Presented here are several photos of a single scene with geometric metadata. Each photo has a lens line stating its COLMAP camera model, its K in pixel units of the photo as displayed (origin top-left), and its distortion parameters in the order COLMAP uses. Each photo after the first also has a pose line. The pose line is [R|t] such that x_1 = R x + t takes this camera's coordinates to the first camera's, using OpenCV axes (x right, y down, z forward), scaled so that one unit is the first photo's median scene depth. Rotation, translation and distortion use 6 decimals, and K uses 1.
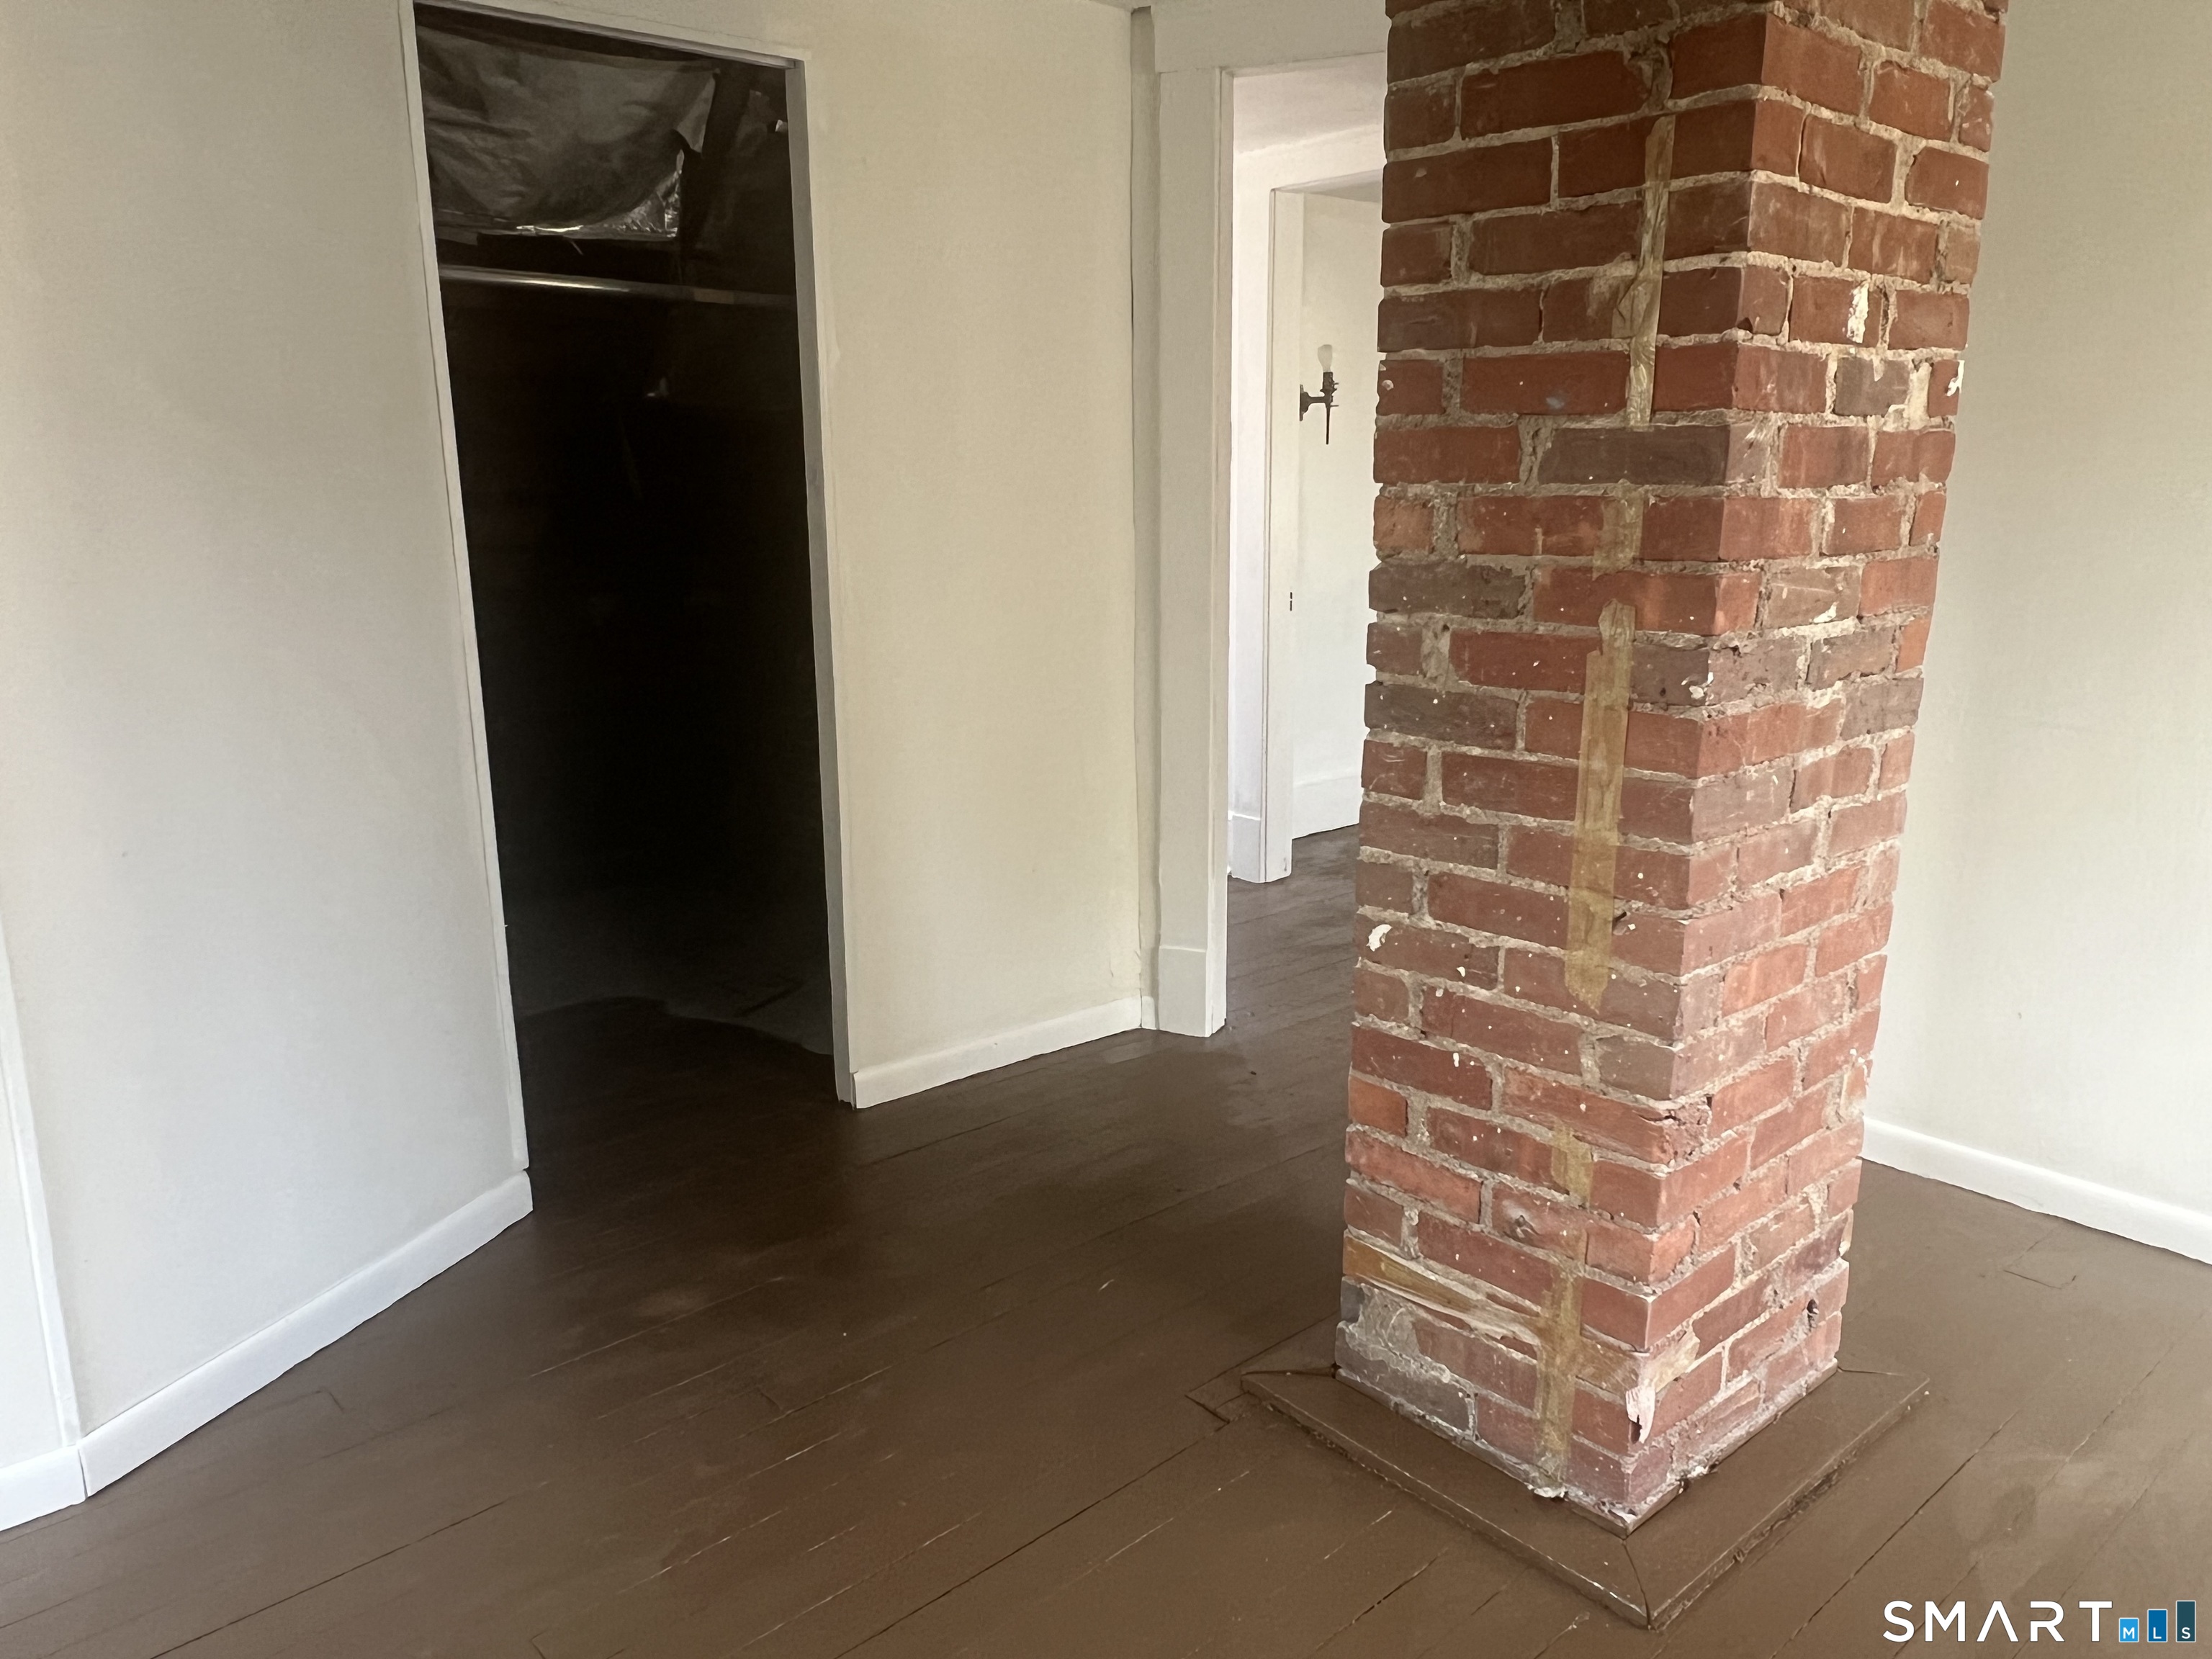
lens RADIAL K [[1558.6, 0, 1103.6], [0, 1558.6, 830.6], [0, 0, 1]] dist [-0.003713, -0.004205]
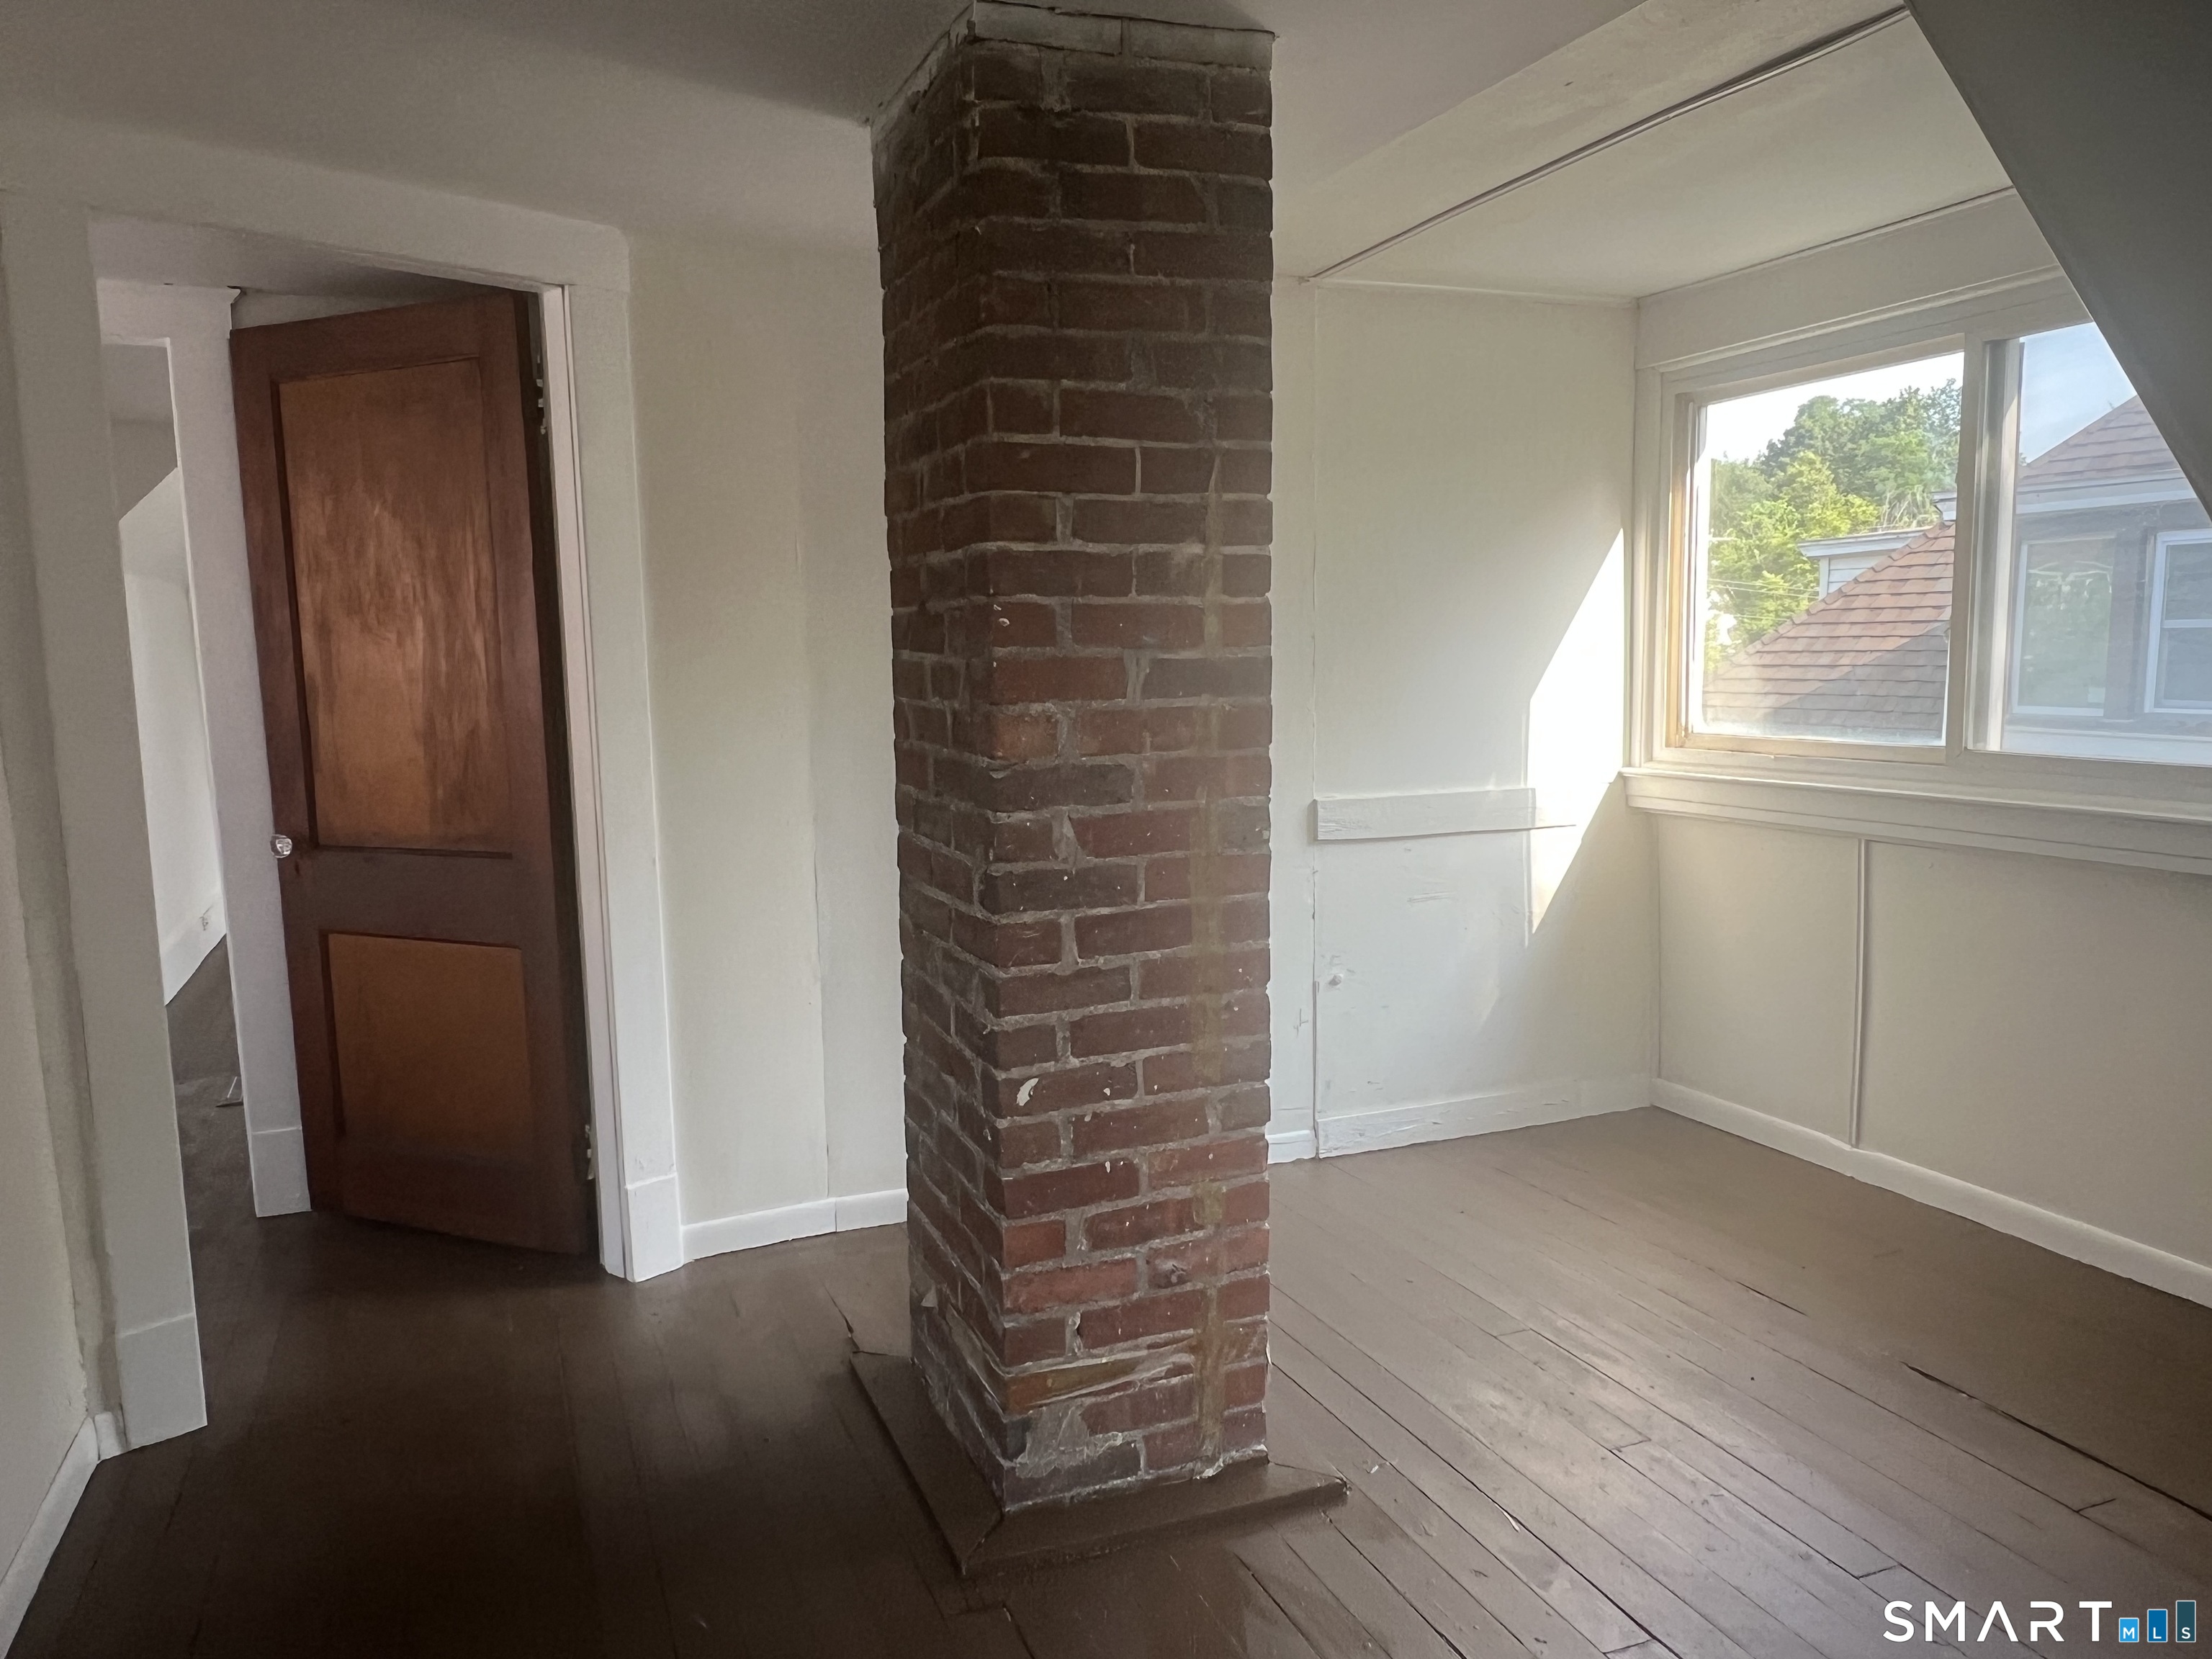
lens RADIAL K [[1558.6, 0, 1102.9], [0, 1558.6, 828.9], [0, 0, 1]] dist [-0.003713, -0.004205]
pose [[0.347016, -0.112631, 0.931071, -0.901921], [0.224848, 0.973801, 0.033998, -0.155535], [-0.910507, 0.197551, 0.363249, 0.529867]]
